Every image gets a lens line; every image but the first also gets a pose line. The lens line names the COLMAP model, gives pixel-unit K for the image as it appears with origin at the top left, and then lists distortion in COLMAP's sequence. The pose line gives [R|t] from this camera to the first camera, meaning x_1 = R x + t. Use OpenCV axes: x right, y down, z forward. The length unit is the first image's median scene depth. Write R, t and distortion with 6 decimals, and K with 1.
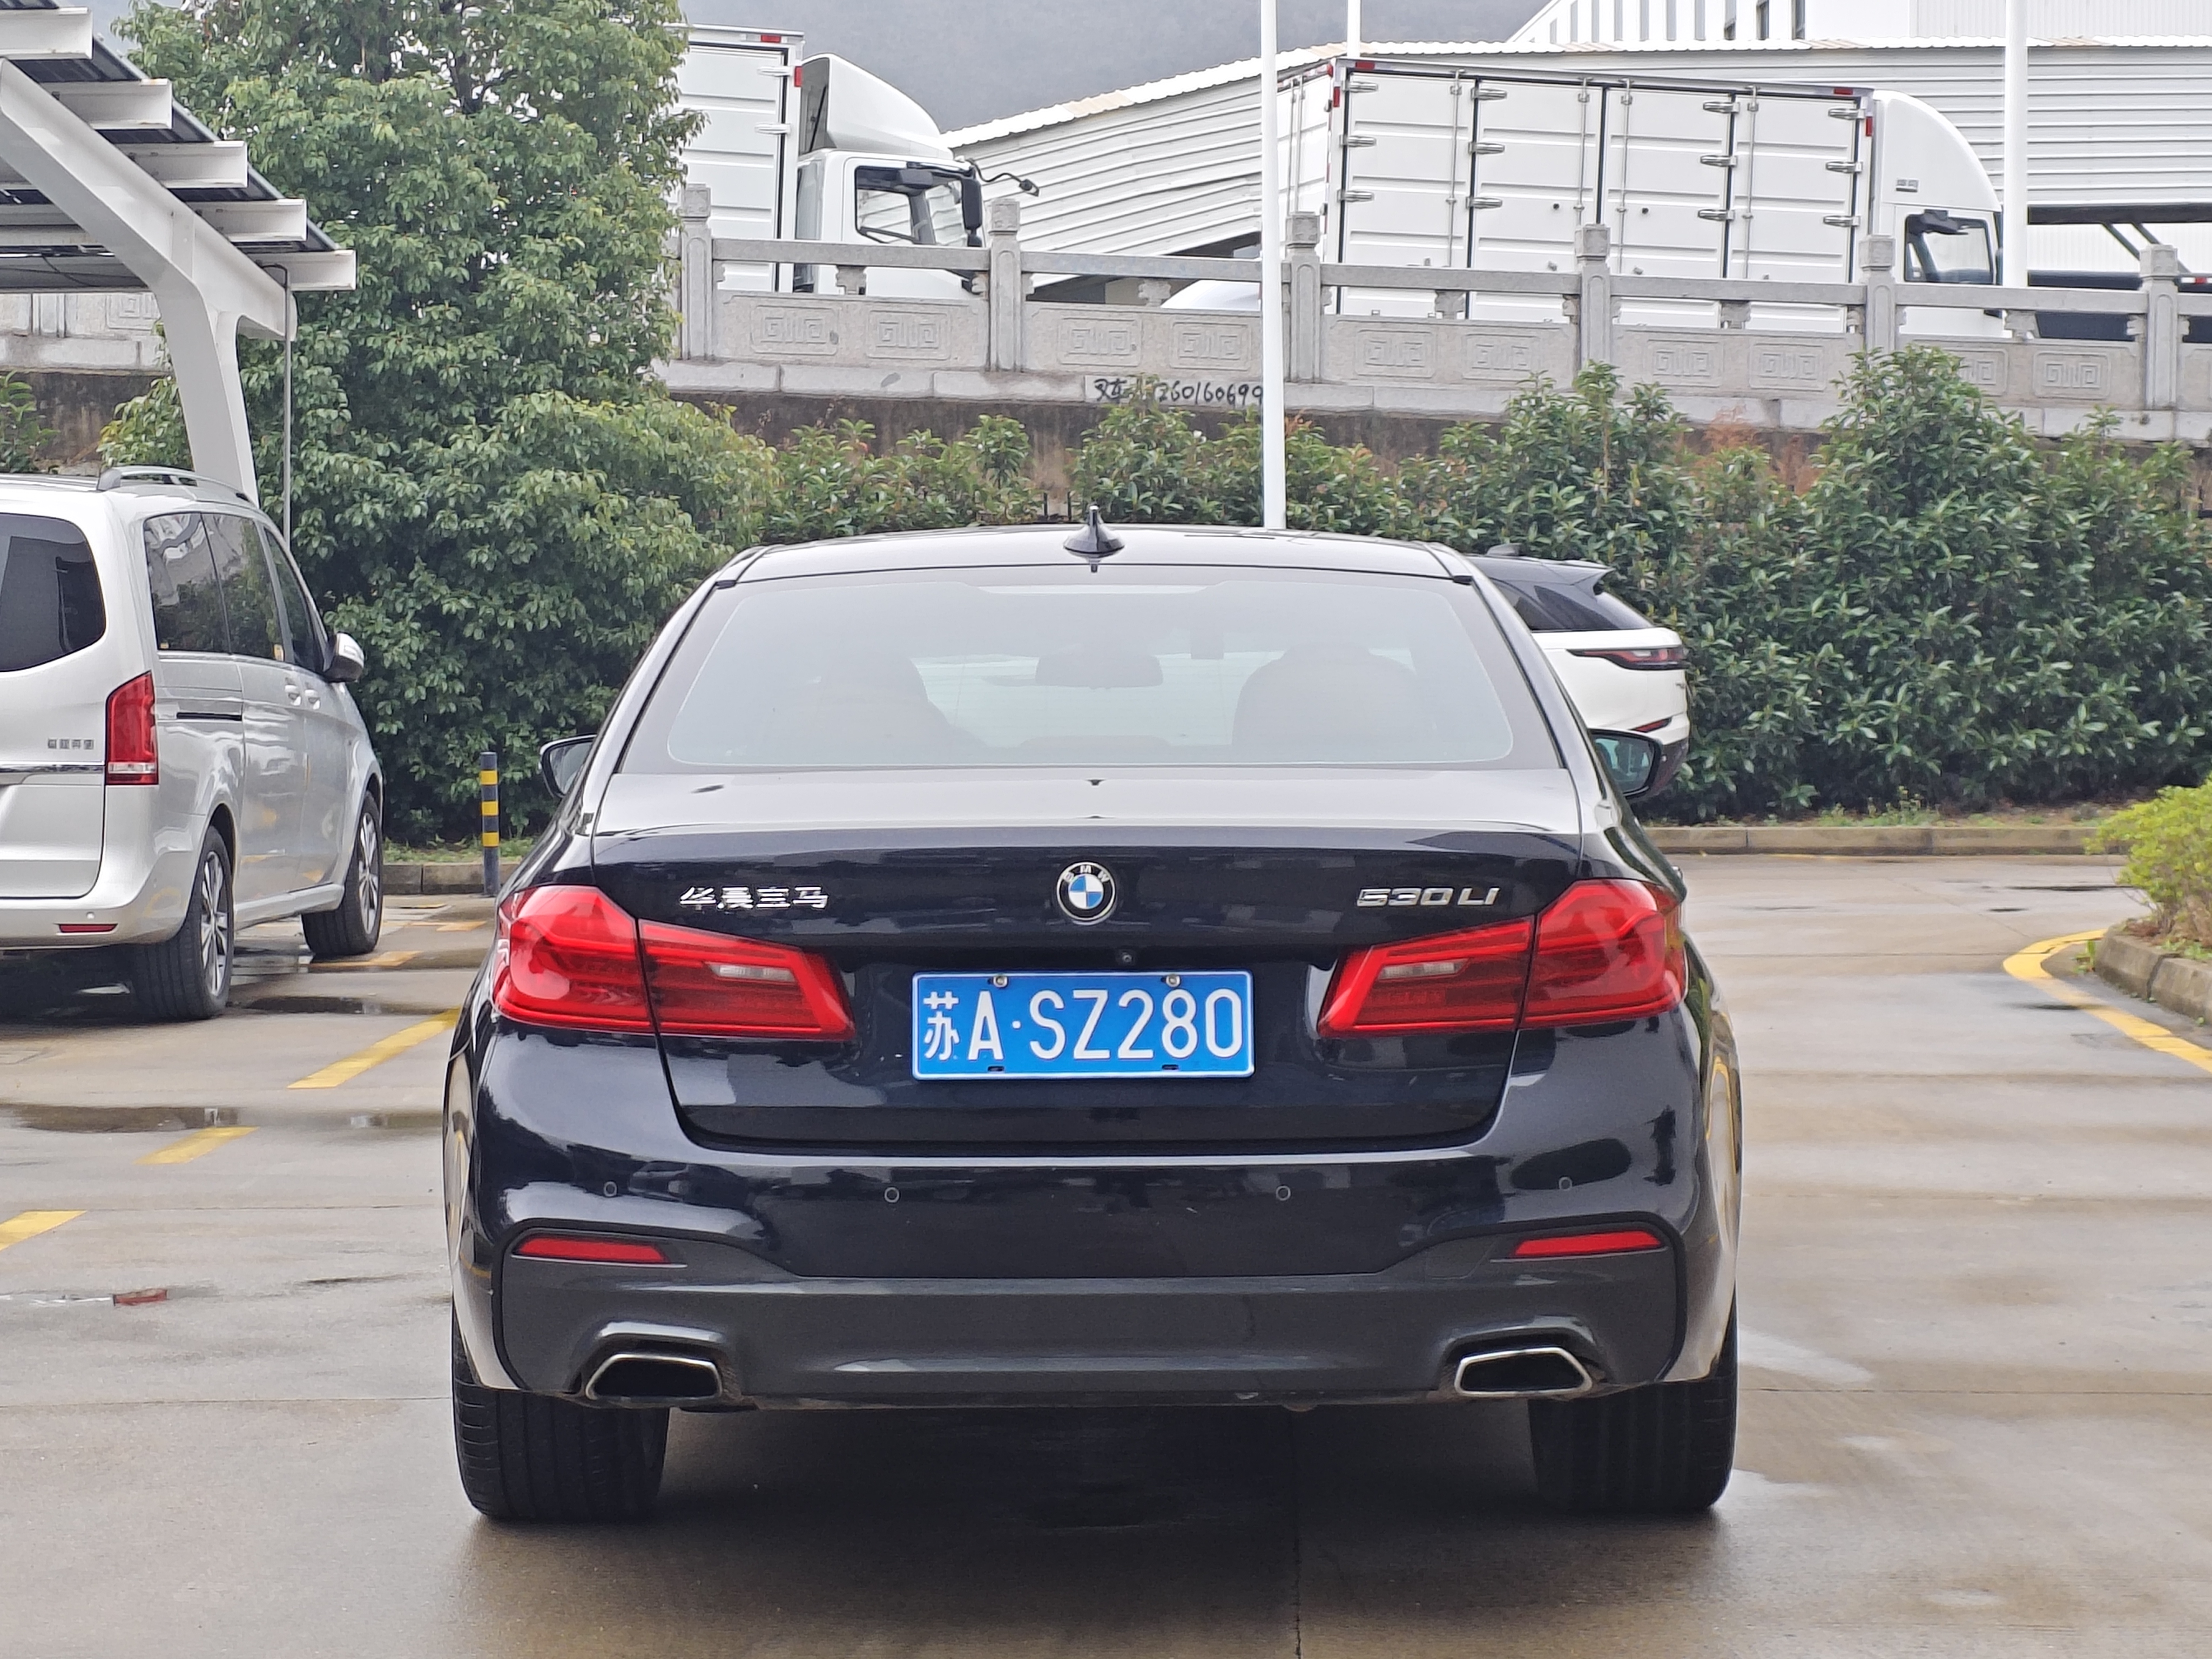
lens RADIAL K [[5055.7, 0, 1128.1], [0, 5055.7, 789.7], [0, 0, 1]] dist [0.021643, 0.528277]
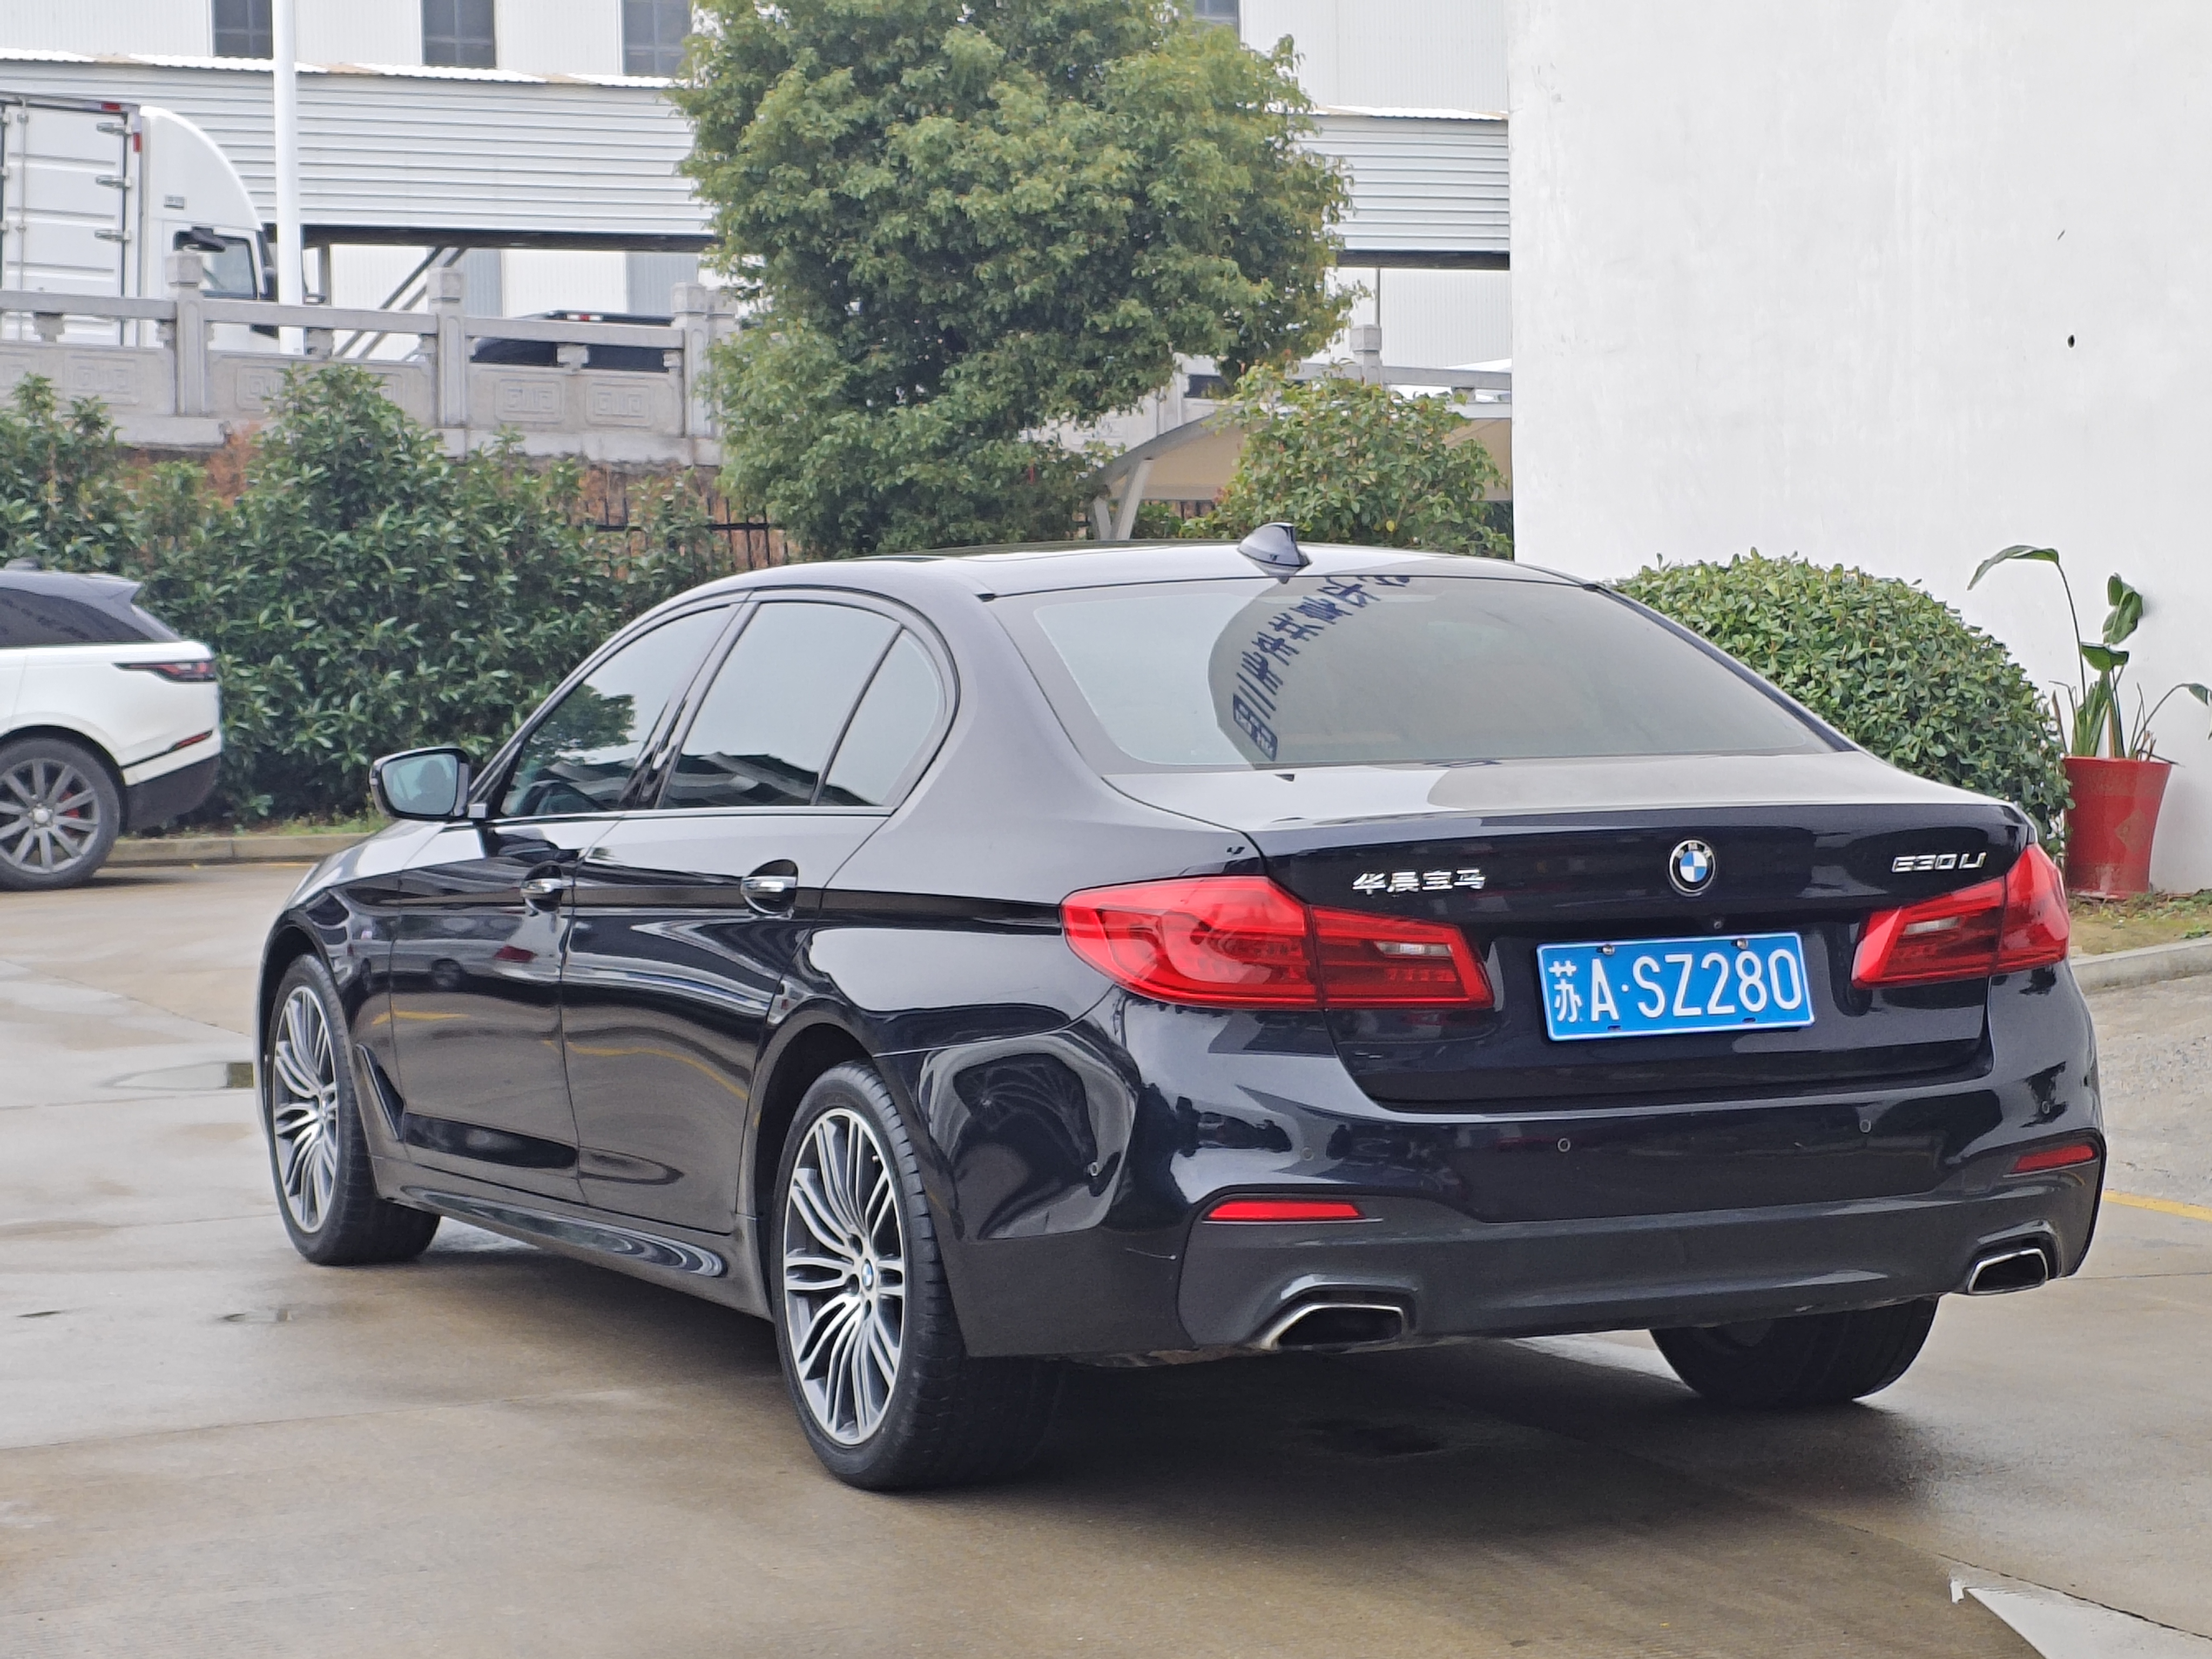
lens RADIAL K [[5019.5, 0, 1106.0], [0, 5019.5, 829.5], [0, 0, 1]] dist [0.098650, 0.039435]
pose [[0.911060, -0.026576, 0.411417, -0.144855], [0.024289, 0.999647, 0.010787, -0.000751], [-0.411559, 0.000166, 0.911383, 0.009853]]
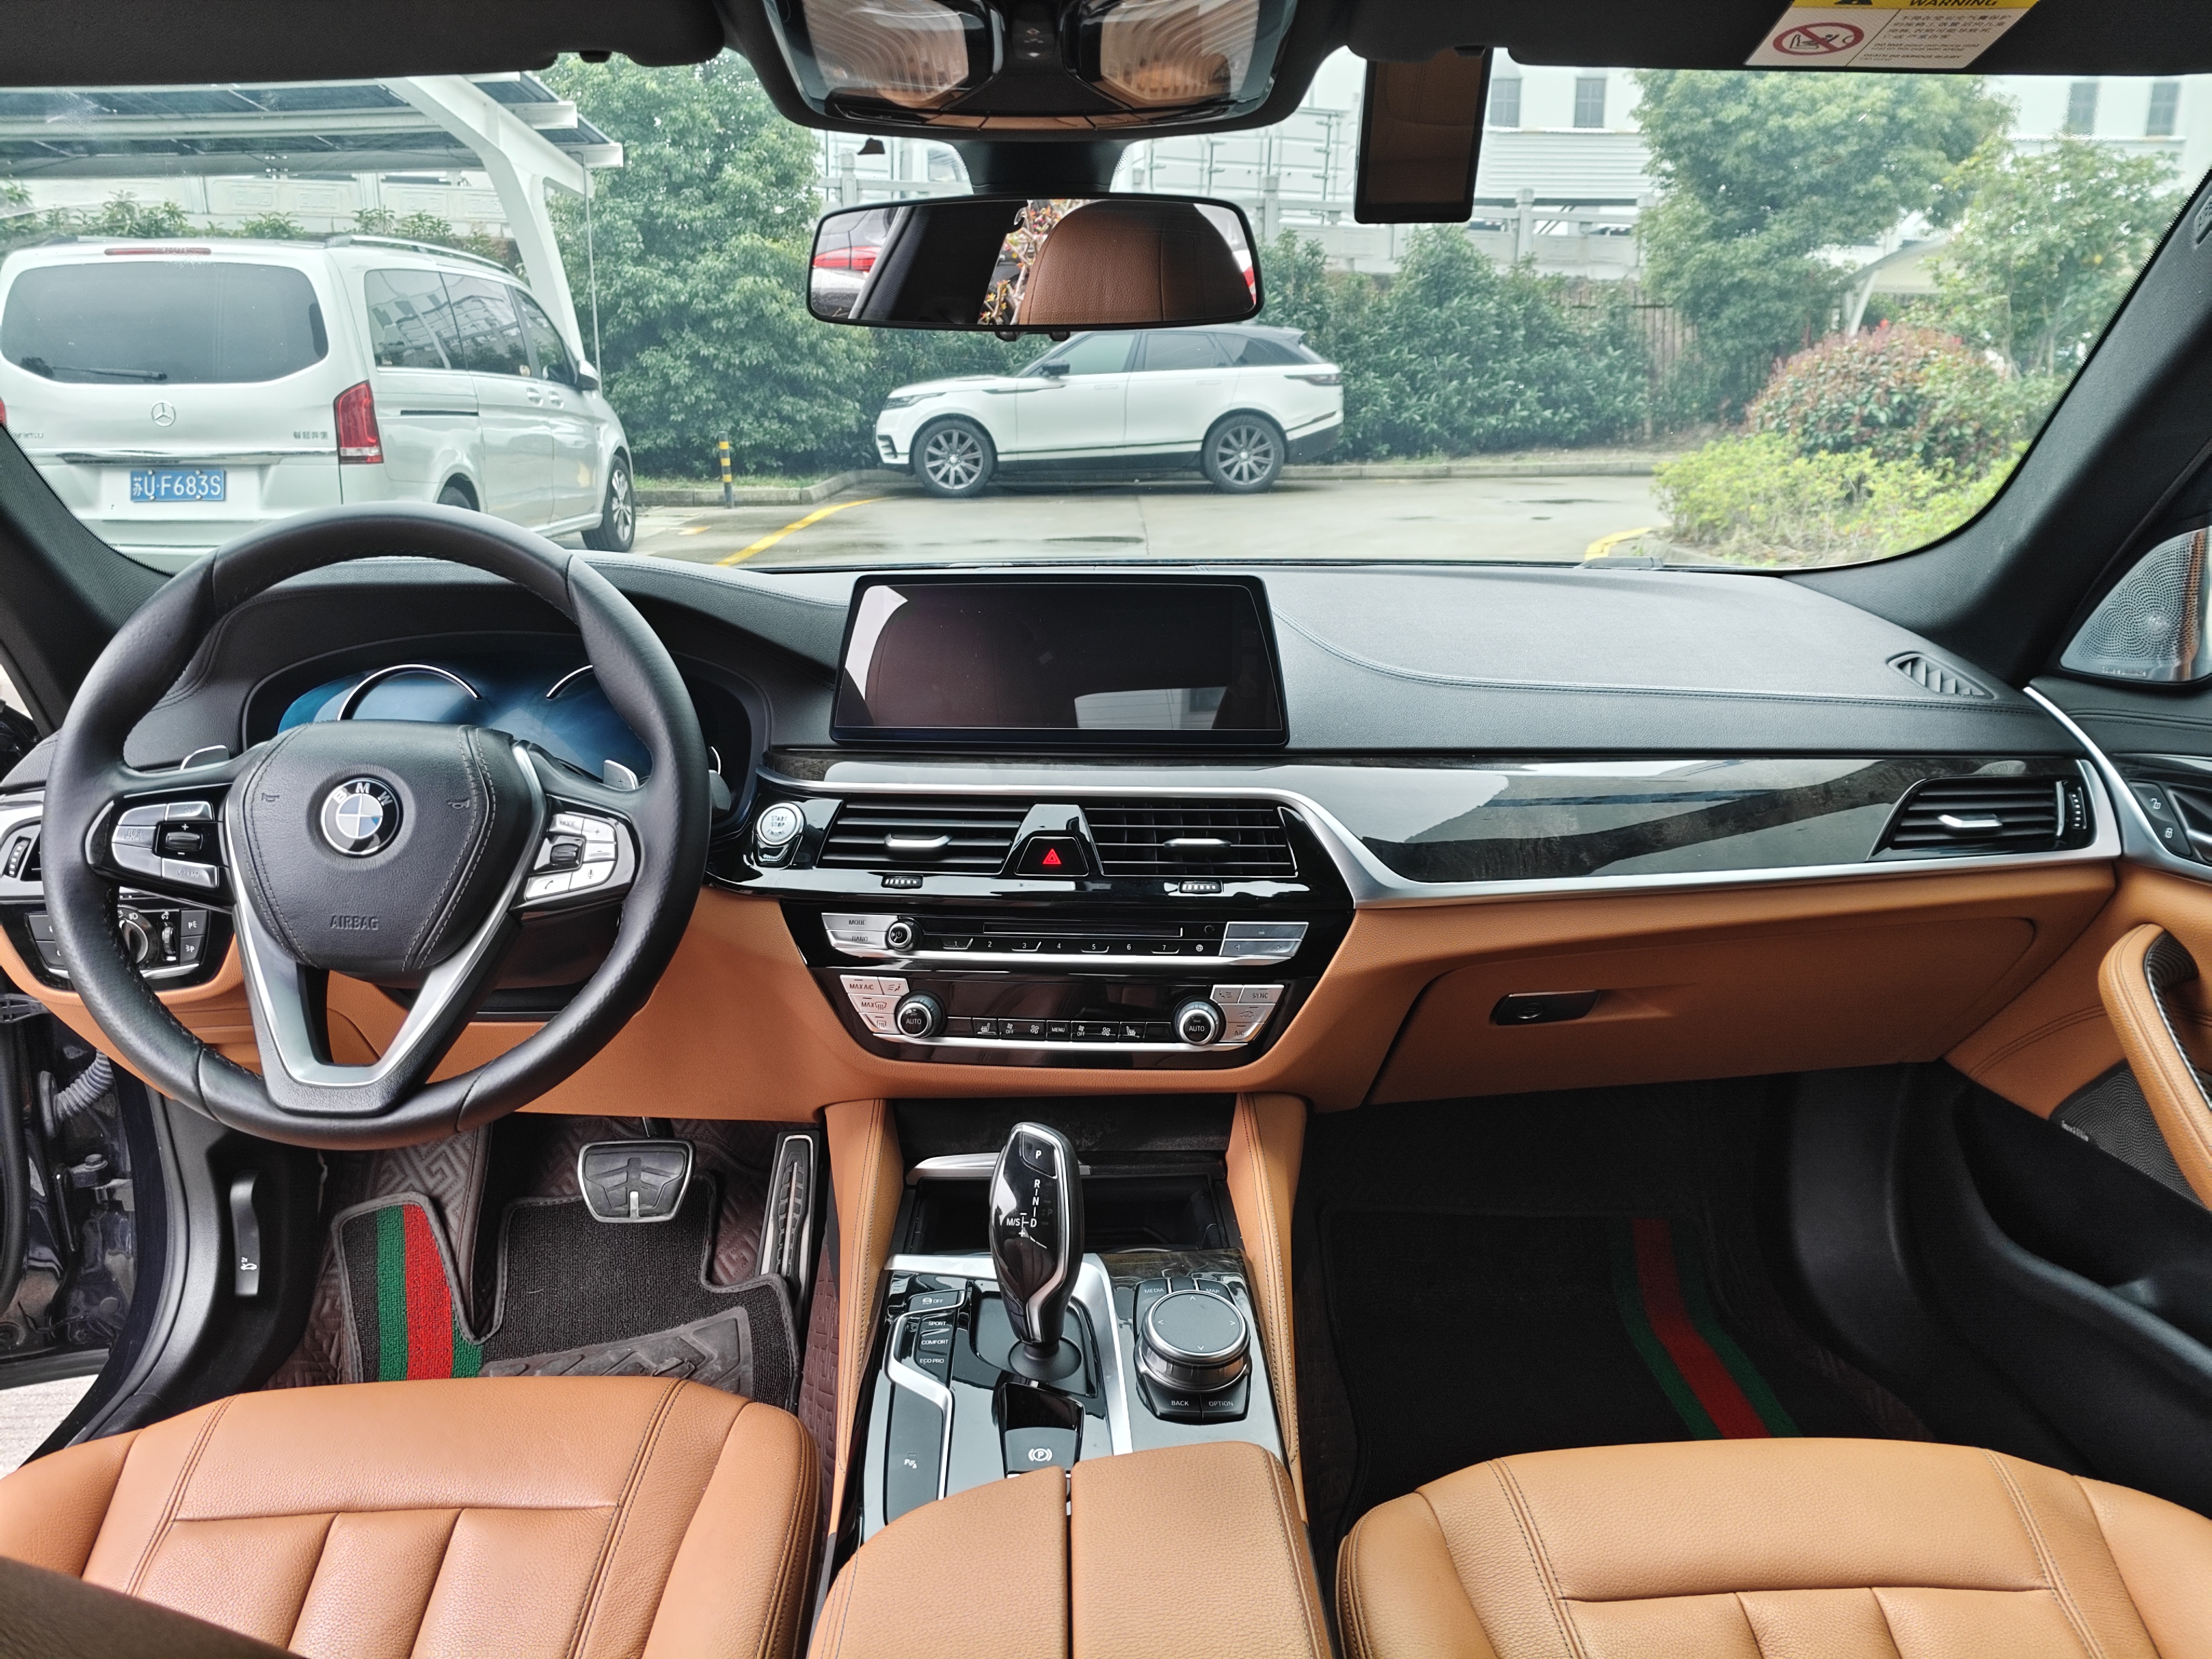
lens RADIAL K [[1677.1, 0, 1106.0], [0, 1677.1, 829.5], [0, 0, 1]] dist [0.116816, -0.246312]
pose [[0.999604, -0.009917, 0.026353, -0.000905], [0.003658, 0.973737, 0.227646, -0.005761], [-0.027919, -0.227460, 0.973387, 0.327434]]
